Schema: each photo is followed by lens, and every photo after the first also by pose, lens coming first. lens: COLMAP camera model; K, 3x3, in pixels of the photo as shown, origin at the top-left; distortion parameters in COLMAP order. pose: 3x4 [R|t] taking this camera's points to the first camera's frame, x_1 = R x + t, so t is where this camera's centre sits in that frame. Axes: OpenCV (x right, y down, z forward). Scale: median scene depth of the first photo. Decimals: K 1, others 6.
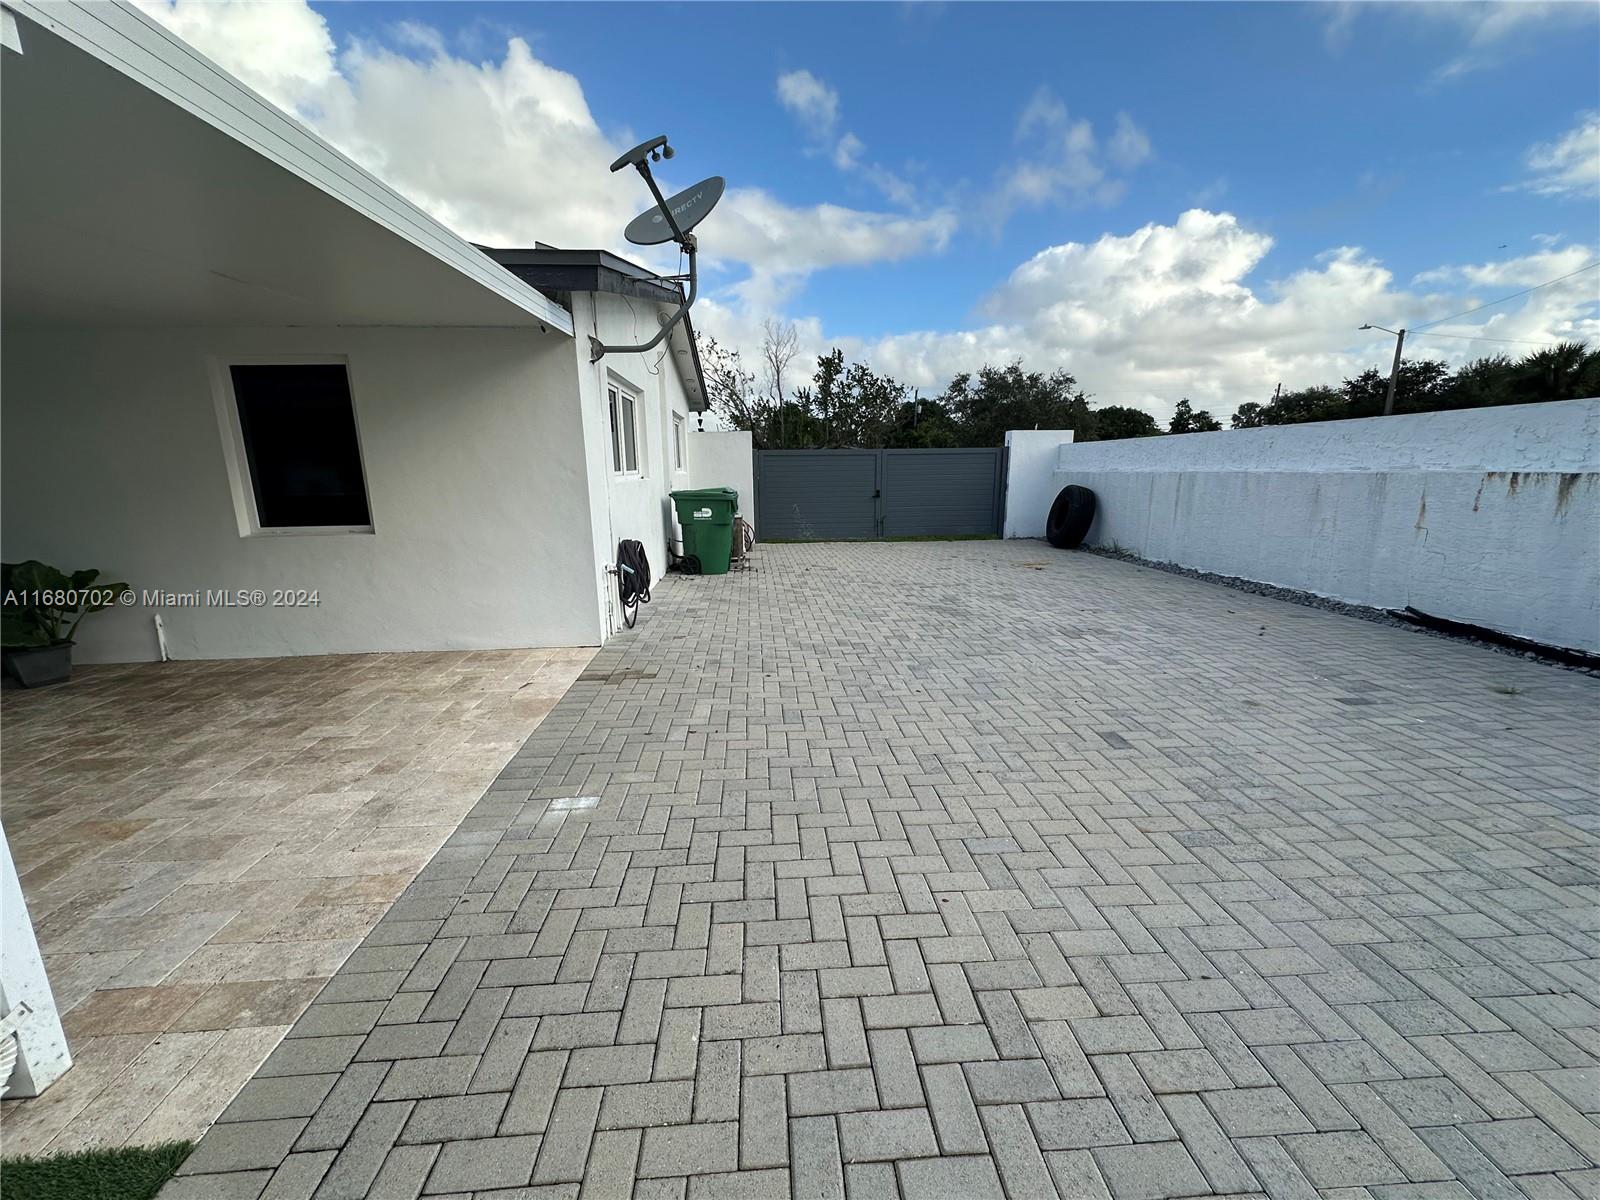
lens RADIAL K [[634.1, 0, 801.4], [0, 634.1, 586.4], [0, 0, 1]] dist [-0.005539, -0.000369]
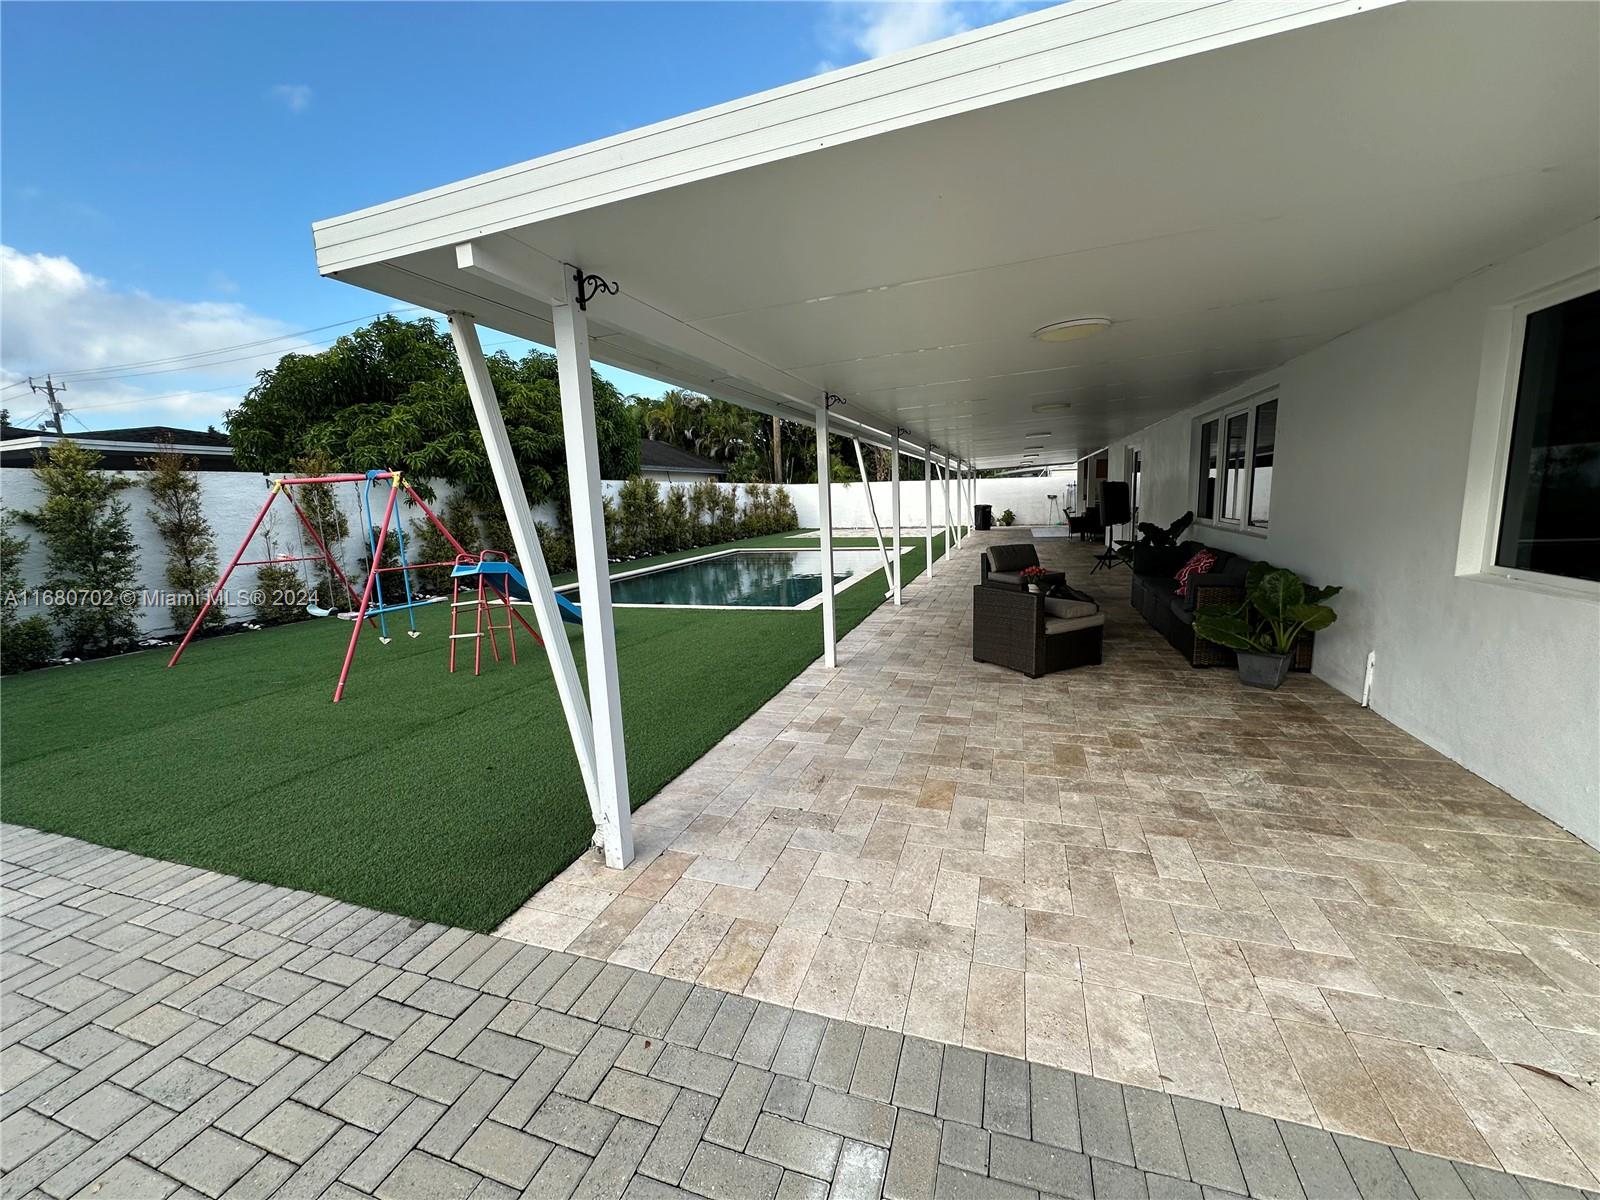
lens RADIAL K [[634.1, 0, 798.8], [0, 634.1, 599.5], [0, 0, 1]] dist [-0.005539, -0.000369]
pose [[-0.384863, 0.172674, -0.906678, 0.018883], [-0.136019, 0.961007, 0.240757, -0.166487], [0.912896, 0.215984, -0.346369, 0.810344]]
